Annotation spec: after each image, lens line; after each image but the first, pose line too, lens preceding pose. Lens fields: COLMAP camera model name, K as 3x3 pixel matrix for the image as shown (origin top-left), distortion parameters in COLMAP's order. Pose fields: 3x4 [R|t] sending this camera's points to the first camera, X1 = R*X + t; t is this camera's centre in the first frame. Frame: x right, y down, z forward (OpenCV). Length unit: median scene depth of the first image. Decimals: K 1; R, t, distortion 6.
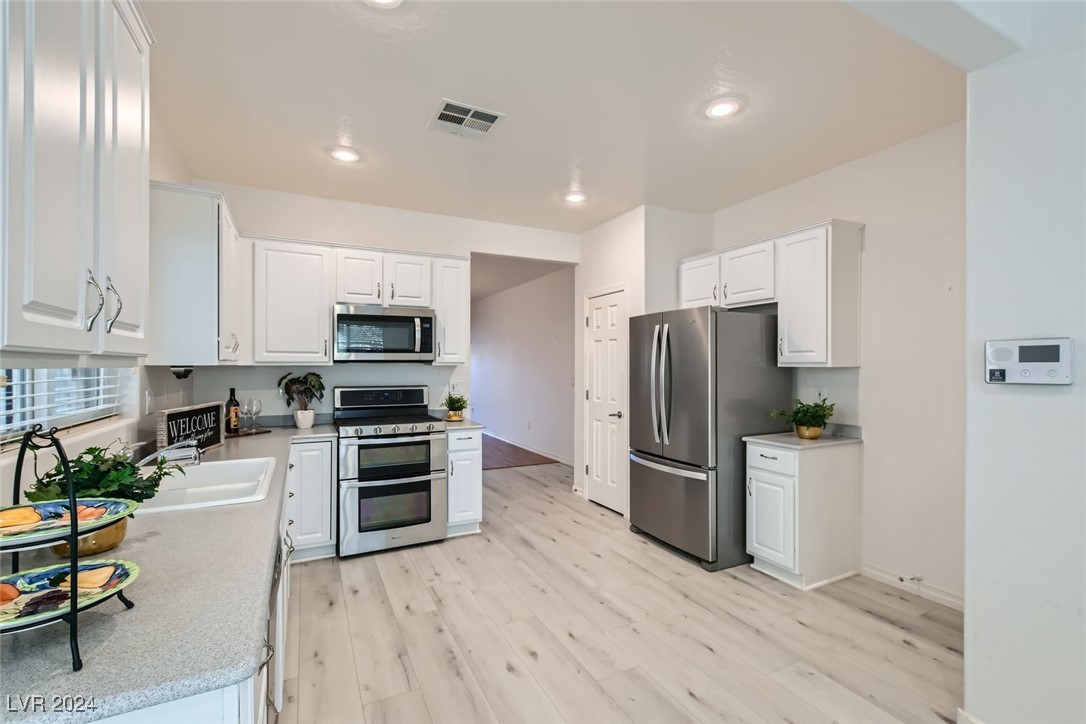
lens RADIAL K [[466.1, 0, 544.9], [0, 466.1, 371.2], [0, 0, 1]] dist [-0.000156, 0.000717]
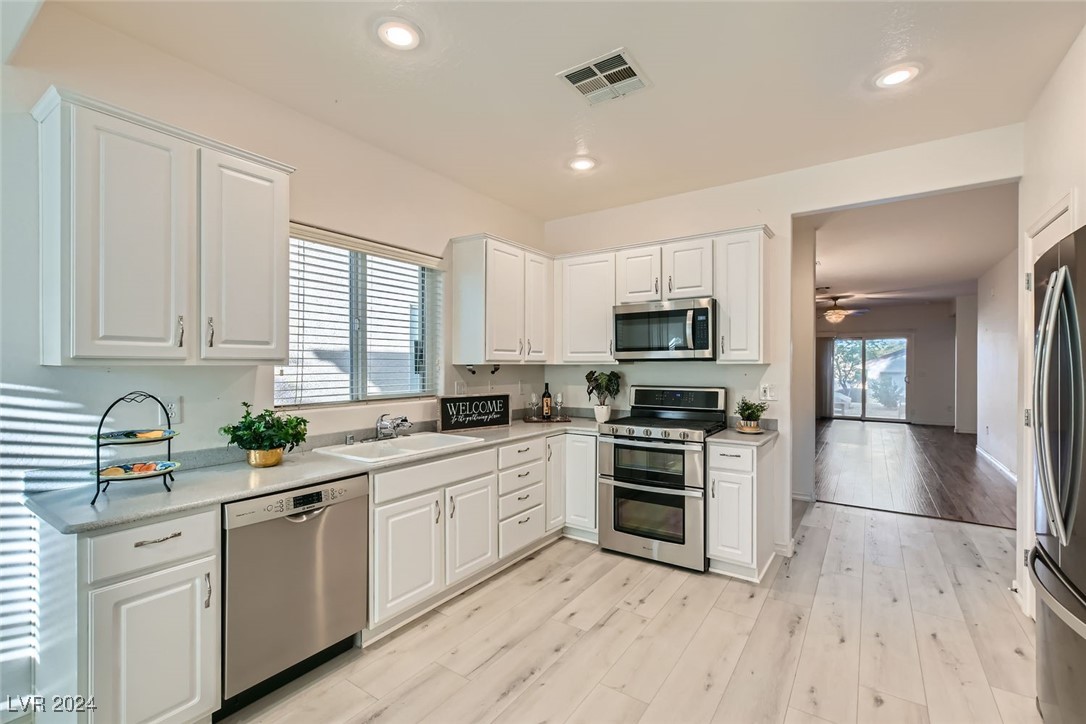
lens RADIAL K [[466.1, 0, 544.9], [0, 466.1, 371.2], [0, 0, 1]] dist [-0.000156, 0.000717]
pose [[0.491932, 0.007705, -0.870600, 0.383404], [-0.007624, 0.999961, 0.004542, -0.000751], [0.870600, 0.004403, 0.491971, 0.352996]]
